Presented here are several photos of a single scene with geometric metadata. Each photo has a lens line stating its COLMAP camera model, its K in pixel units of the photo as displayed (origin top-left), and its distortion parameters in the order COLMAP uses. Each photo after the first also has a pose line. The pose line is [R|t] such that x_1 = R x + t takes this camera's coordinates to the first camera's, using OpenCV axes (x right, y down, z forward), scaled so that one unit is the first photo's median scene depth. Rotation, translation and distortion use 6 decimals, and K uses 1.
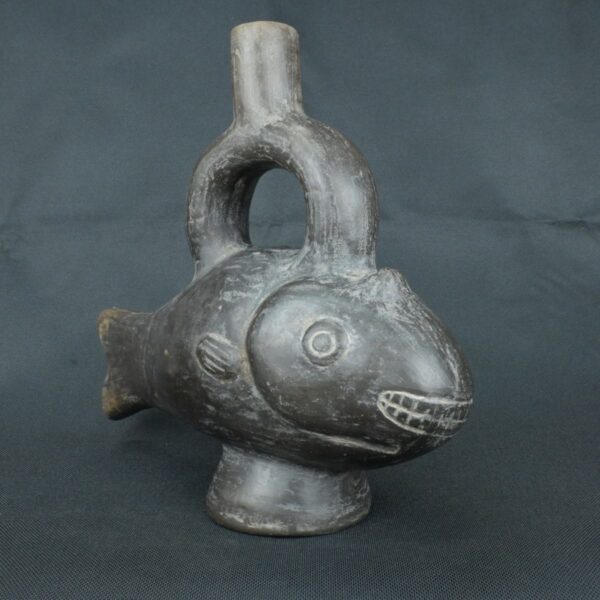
lens RADIAL K [[726.3, 0, 300.0], [0, 726.3, 300.0], [0, 0, 1]] dist [0.000990, 0.006823]
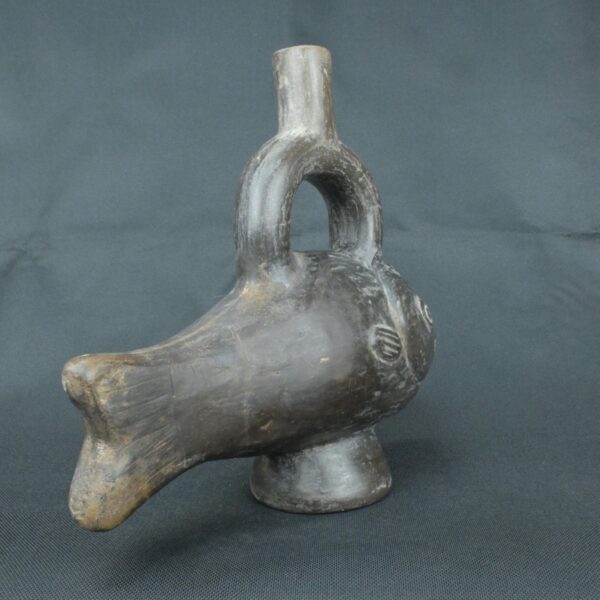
lens RADIAL K [[726.3, 0, 300.0], [0, 726.3, 300.0], [0, 0, 1]] dist [0.000990, 0.006823]
pose [[-0.034867, -0.044510, 0.998400, -1.260200], [0.124312, 0.991056, 0.048524, -0.062101], [-0.991630, 0.125805, -0.029022, 1.178412]]
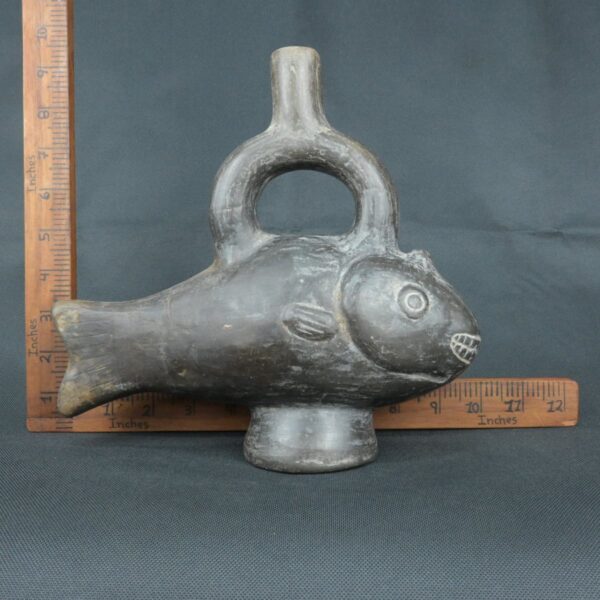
lens RADIAL K [[608.2, 0, 300.0], [0, 608.2, 300.0], [0, 0, 1]] dist [0.008501, -0.013938]
pose [[0.764684, -0.014014, 0.644253, -0.767890], [0.047977, 0.998227, -0.035232, 0.077811], [-0.642616, 0.057851, 0.764001, 0.266526]]
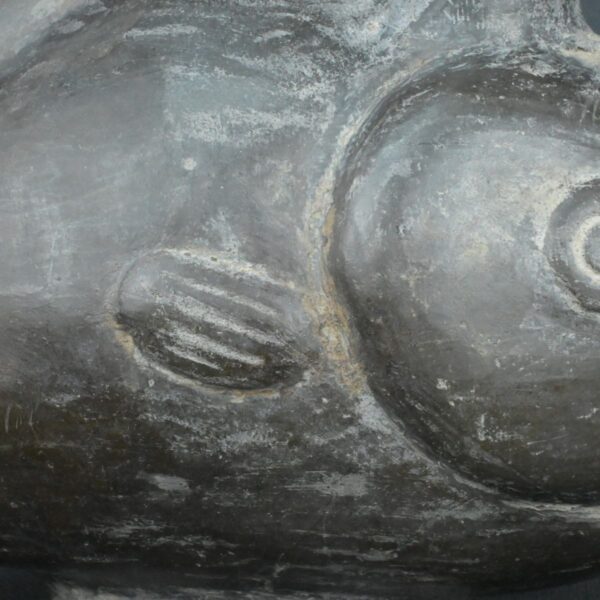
lens RADIAL K [[1927.2, 0, 300.0], [0, 1927.2, 300.0], [0, 0, 1]] dist [0.025480, -0.459649]
pose [[0.818714, -0.105688, 0.564391, -0.565093], [0.038628, 0.990826, 0.129508, -0.038754], [-0.572900, -0.084228, 0.815286, 0.301270]]
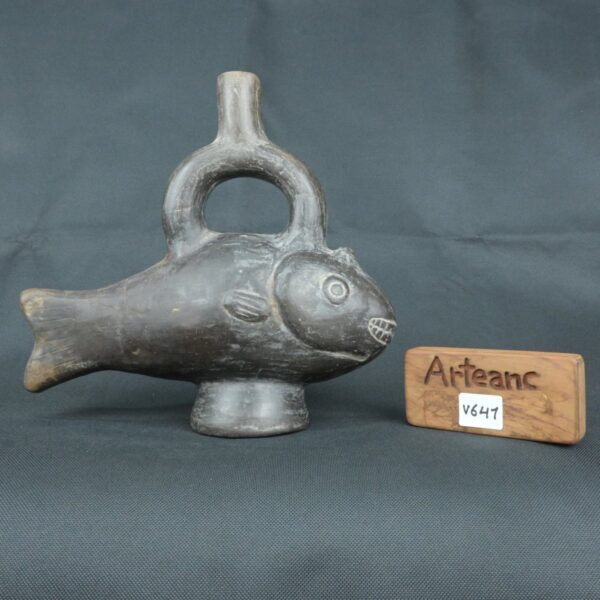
lens RADIAL K [[608.2, 0, 300.0], [0, 608.2, 300.0], [0, 0, 1]] dist [0.008501, -0.013938]
pose [[0.729117, 0.005893, 0.684363, -0.836220], [0.044457, 0.997443, -0.055953, 0.137233], [-0.682943, 0.071221, 0.726991, 0.103797]]
